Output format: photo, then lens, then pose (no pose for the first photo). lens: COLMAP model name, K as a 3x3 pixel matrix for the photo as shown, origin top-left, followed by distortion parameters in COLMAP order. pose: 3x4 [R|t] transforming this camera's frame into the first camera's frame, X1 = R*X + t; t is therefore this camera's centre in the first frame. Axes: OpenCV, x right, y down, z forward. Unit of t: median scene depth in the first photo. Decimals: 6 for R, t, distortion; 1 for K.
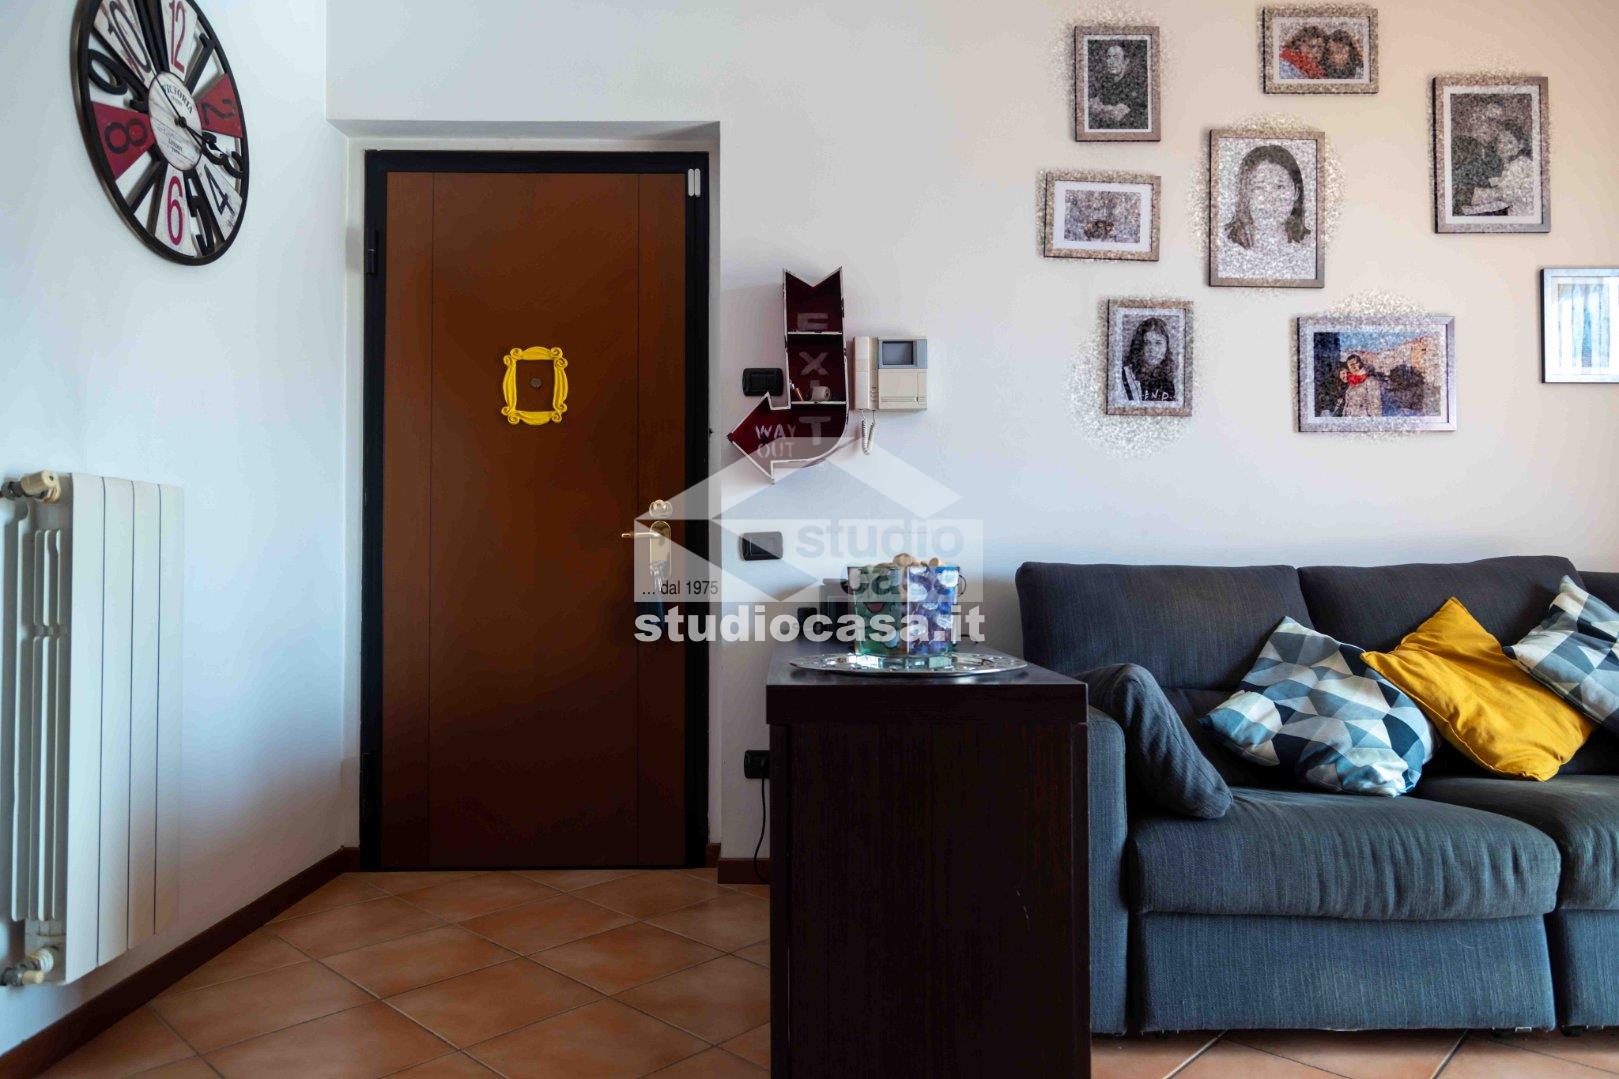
lens RADIAL K [[1053.8, 0, 805.6], [0, 1053.8, 537.7], [0, 0, 1]] dist [0.001547, 0.004592]
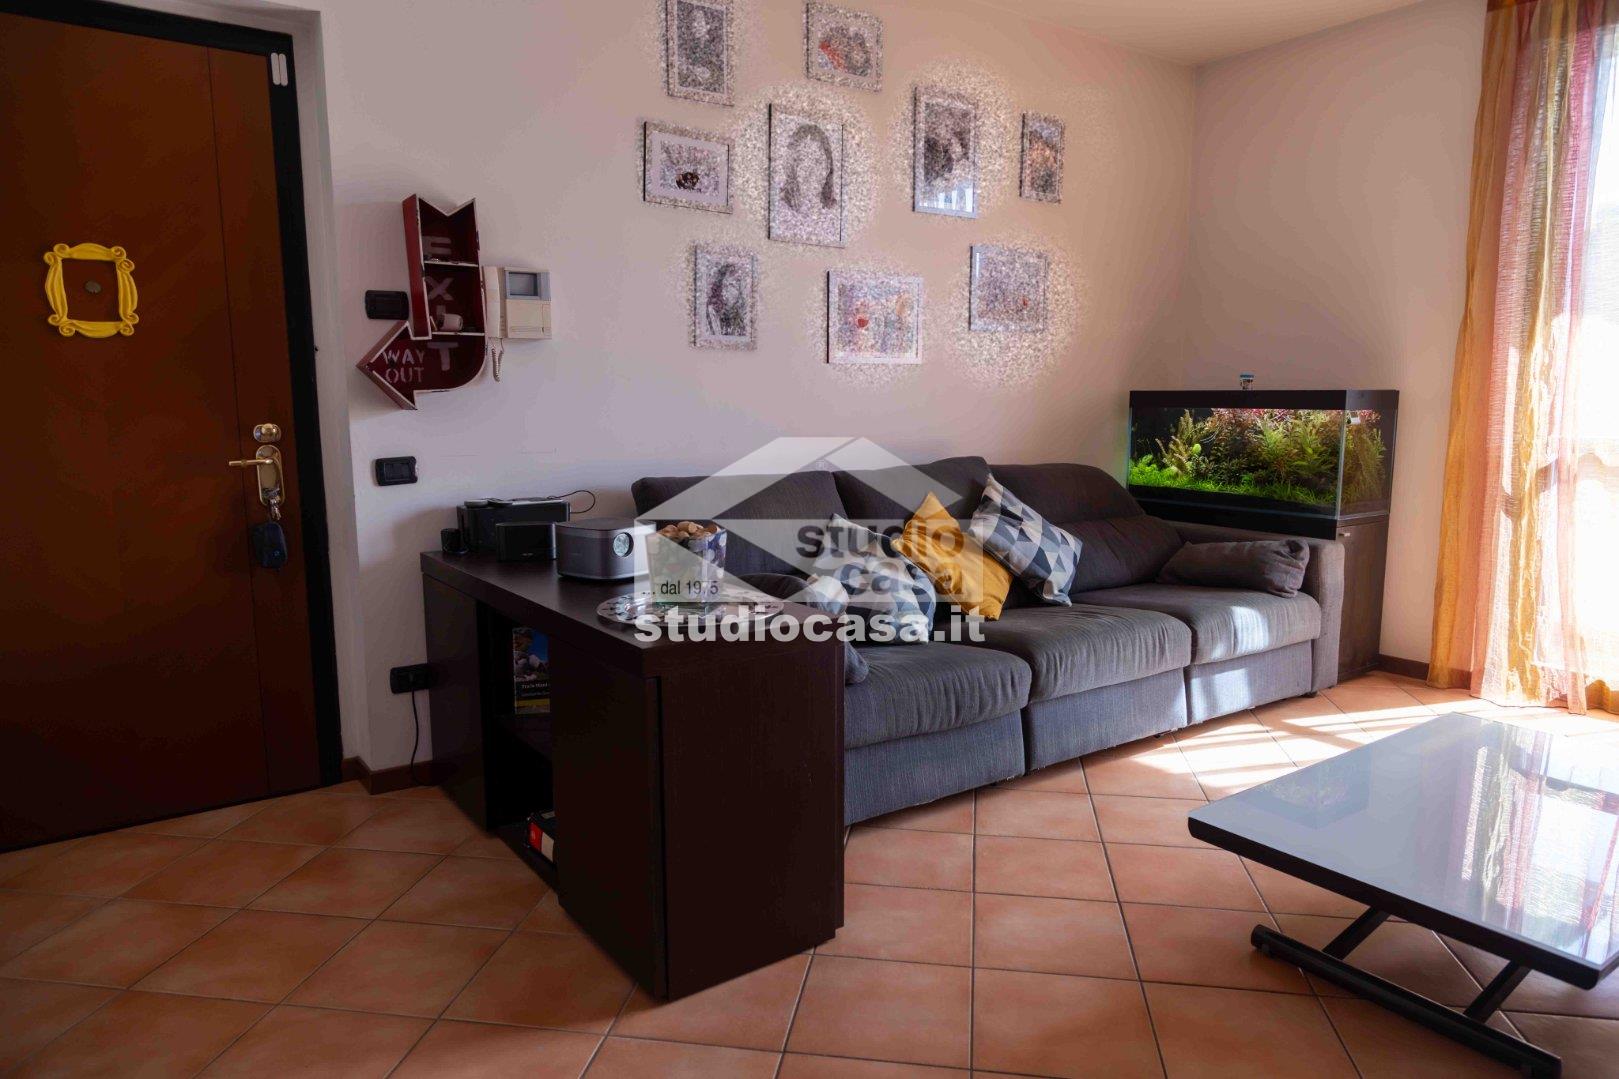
lens RADIAL K [[1041.5, 0, 809.5], [0, 1041.5, 539.5], [0, 0, 1]] dist [0.010423, 0.001249]
pose [[0.827287, -0.079692, 0.556098, -0.274375], [-0.016267, 0.986074, 0.165510, -0.098973], [-0.561544, -0.145971, 0.814470, -0.052938]]
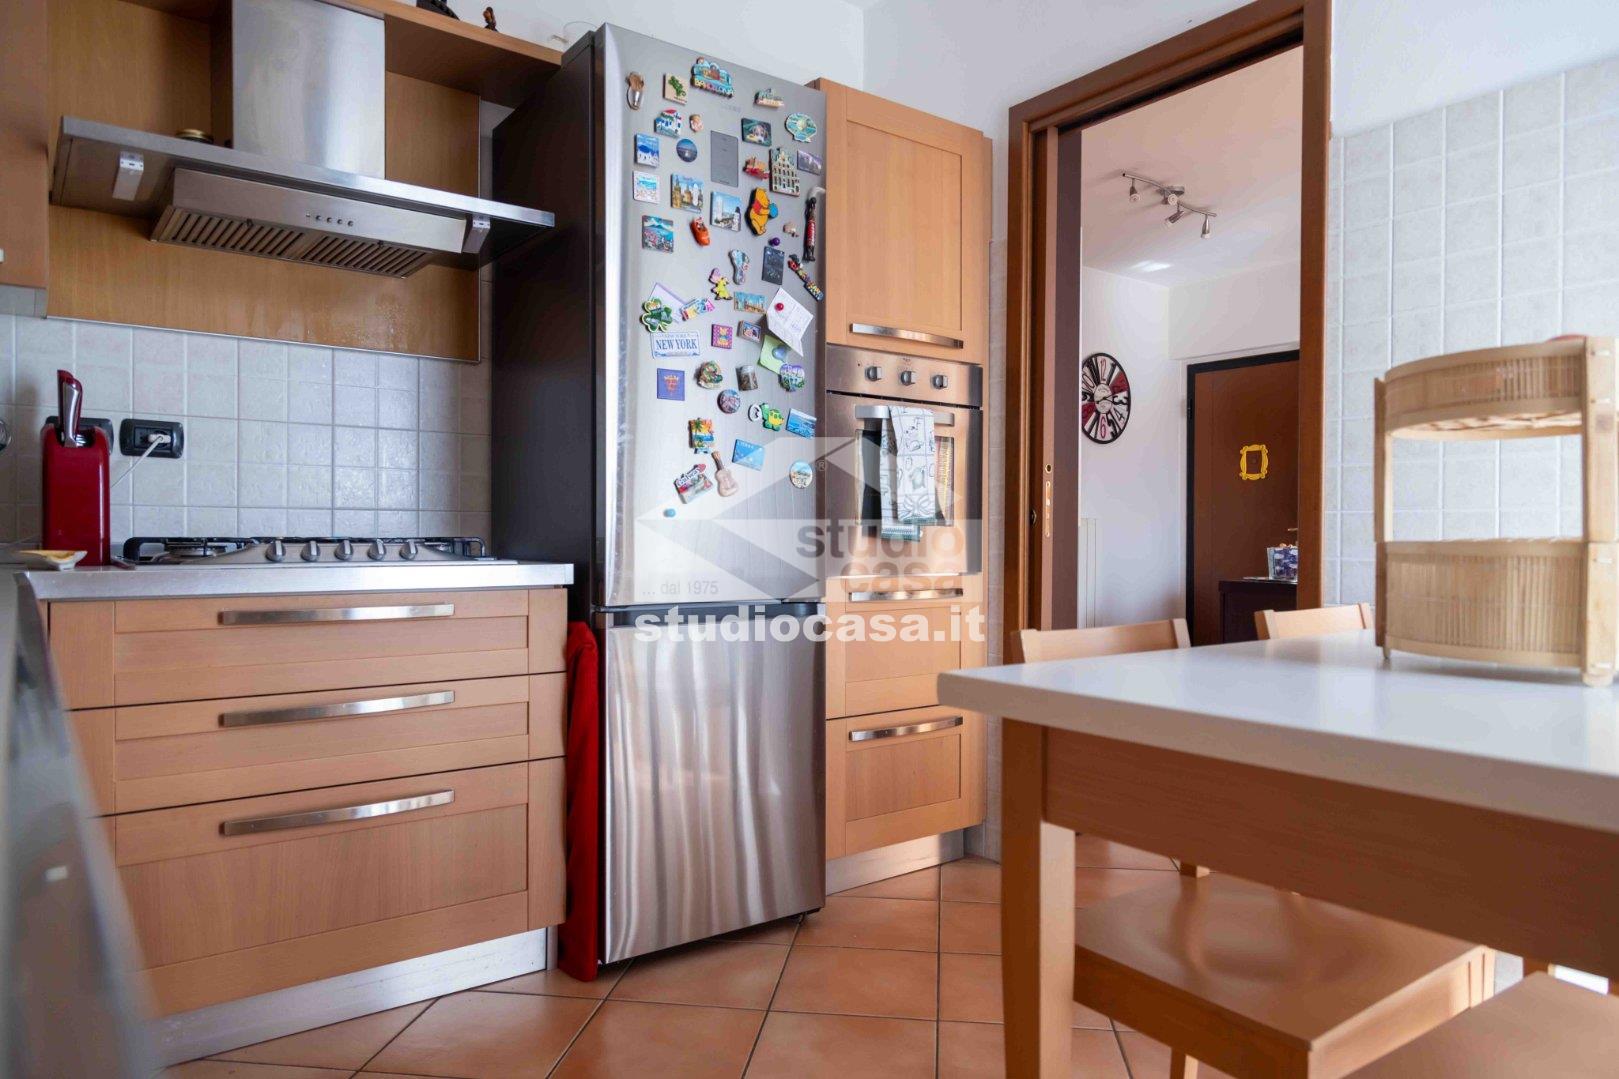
lens RADIAL K [[1041.5, 0, 809.5], [0, 1041.5, 539.5], [0, 0, 1]] dist [0.010423, 0.001249]
pose [[0.599542, 0.009026, -0.800292, 0.996190], [0.022063, 0.999370, 0.027799, -0.065083], [0.800039, -0.034324, 0.598966, -1.141256]]
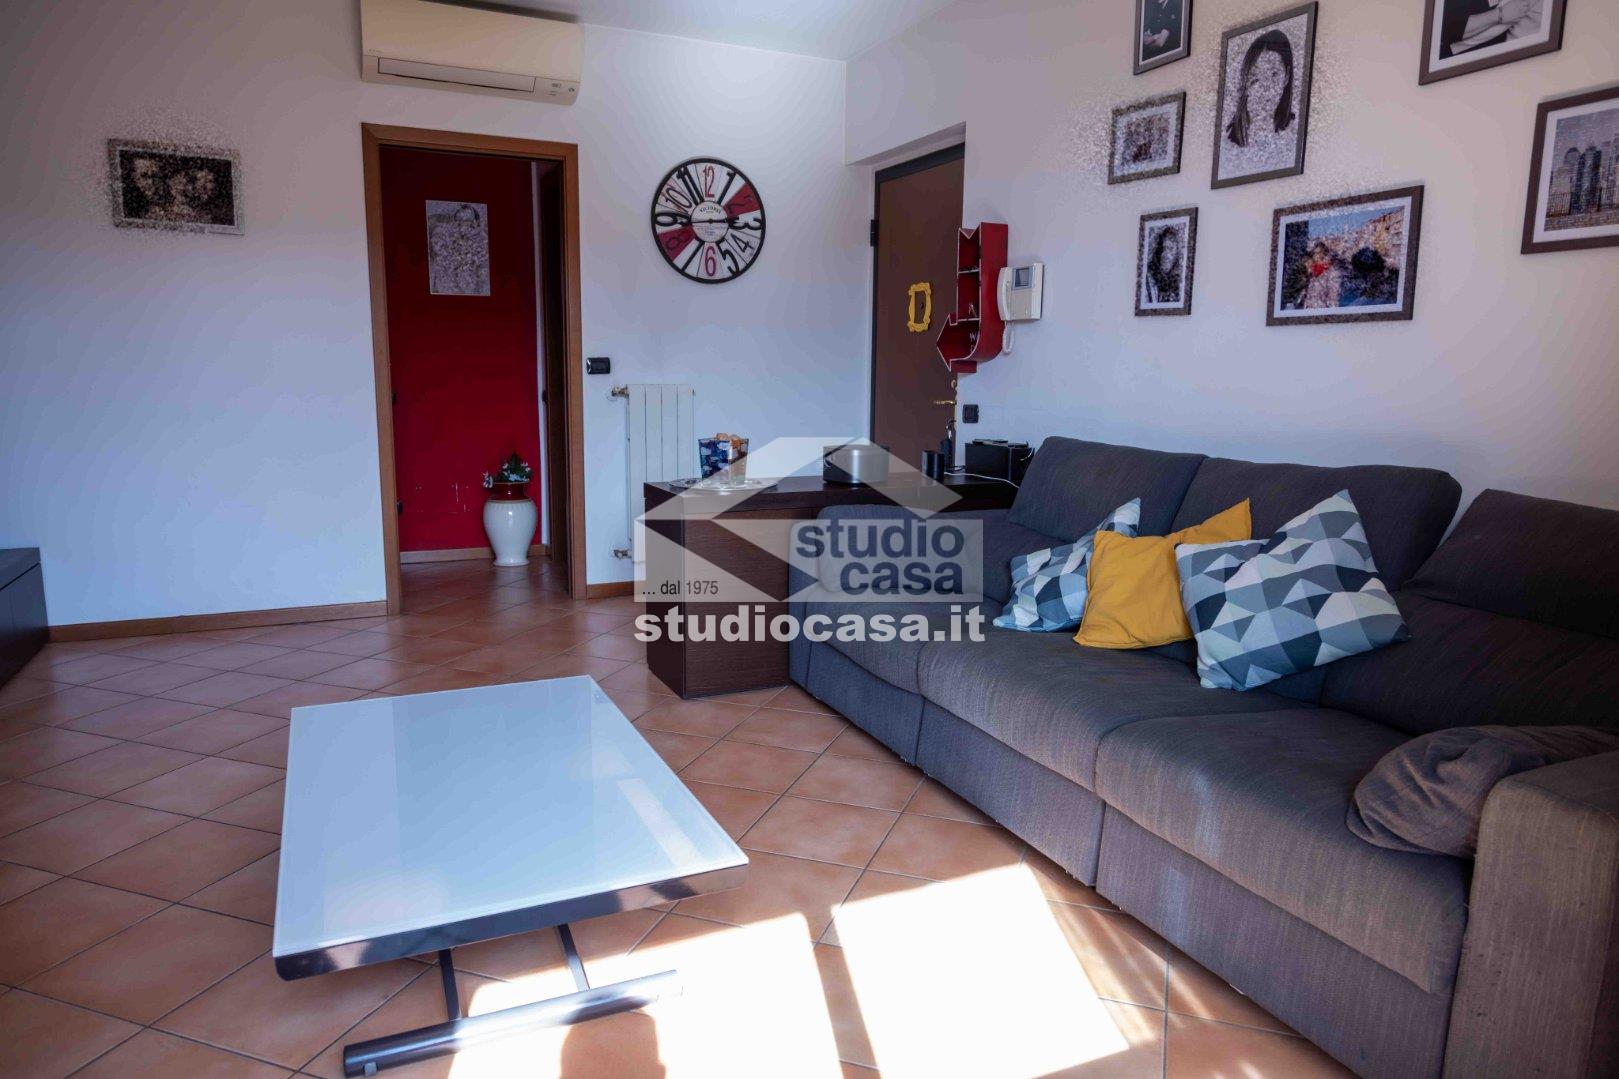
lens RADIAL K [[1053.8, 0, 805.6], [0, 1053.8, 537.7], [0, 0, 1]] dist [0.001547, 0.004592]
pose [[0.404971, 0.153202, -0.901403, 1.247973], [0.021259, 0.984018, 0.176794, -0.088753], [0.914082, -0.090759, 0.395242, 0.165852]]
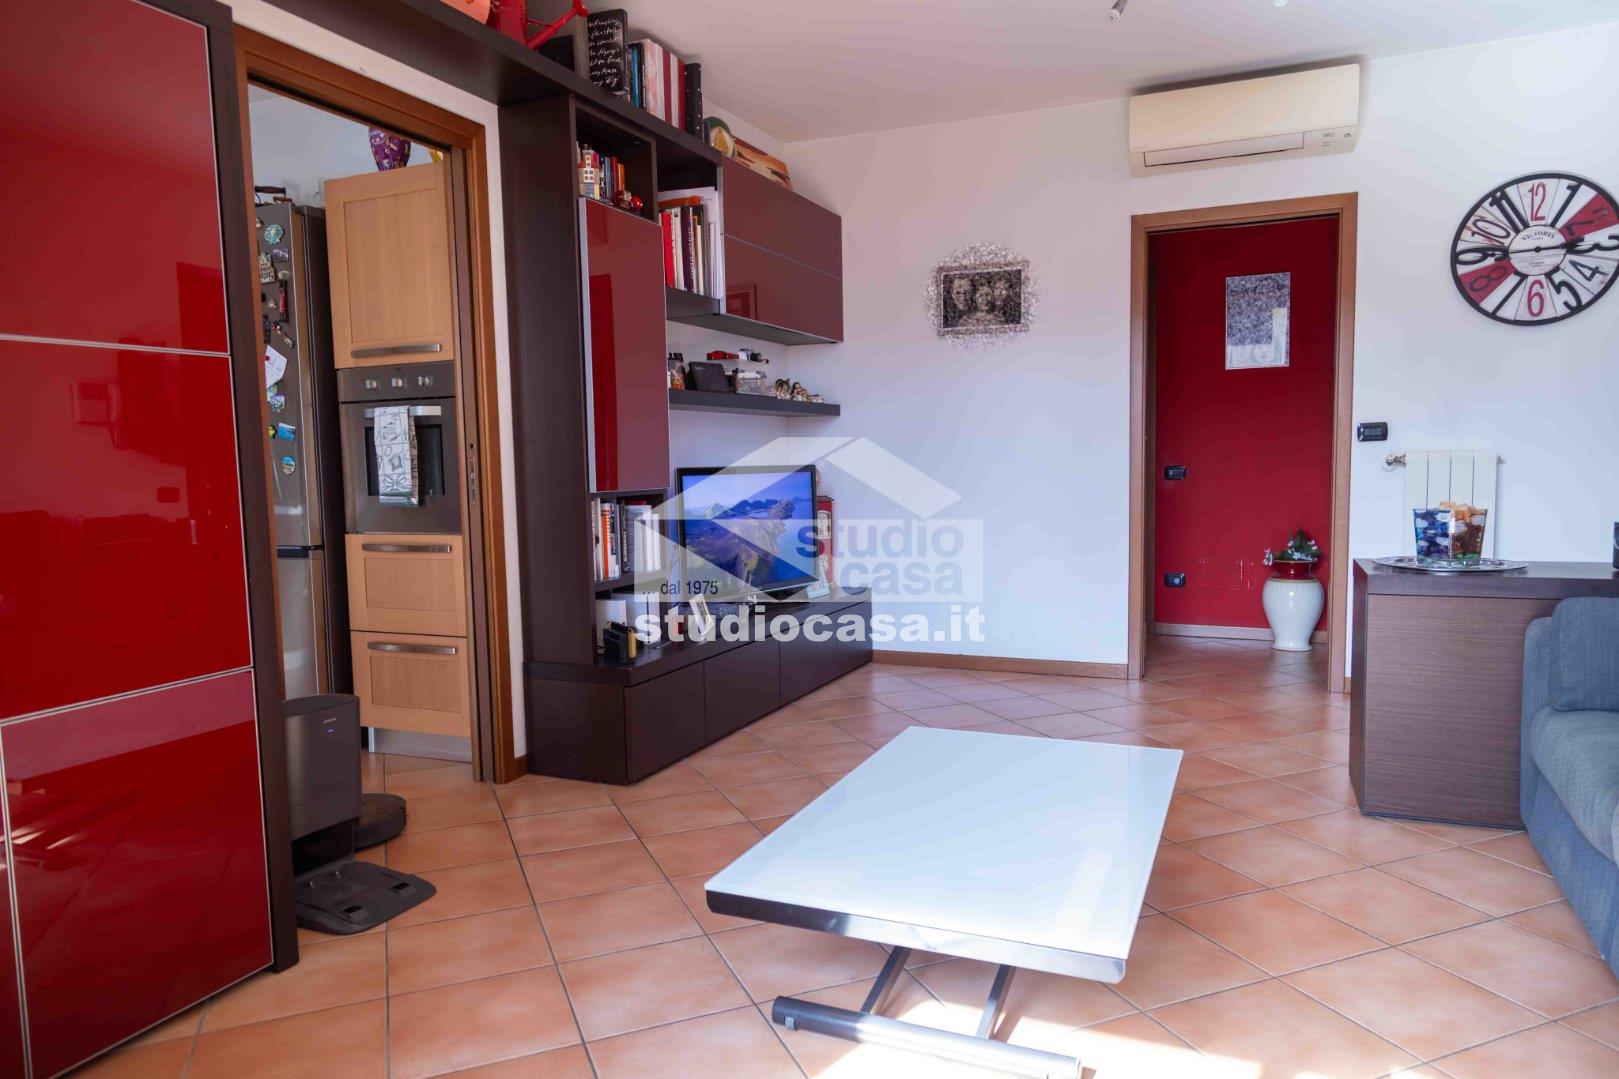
lens RADIAL K [[1053.8, 0, 805.6], [0, 1053.8, 537.7], [0, 0, 1]] dist [0.001547, 0.004592]
pose [[-0.408956, 0.078930, -0.909134, 1.255472], [0.052878, 0.996628, 0.062740, -0.054501], [0.911021, -0.022415, -0.411751, 0.434971]]
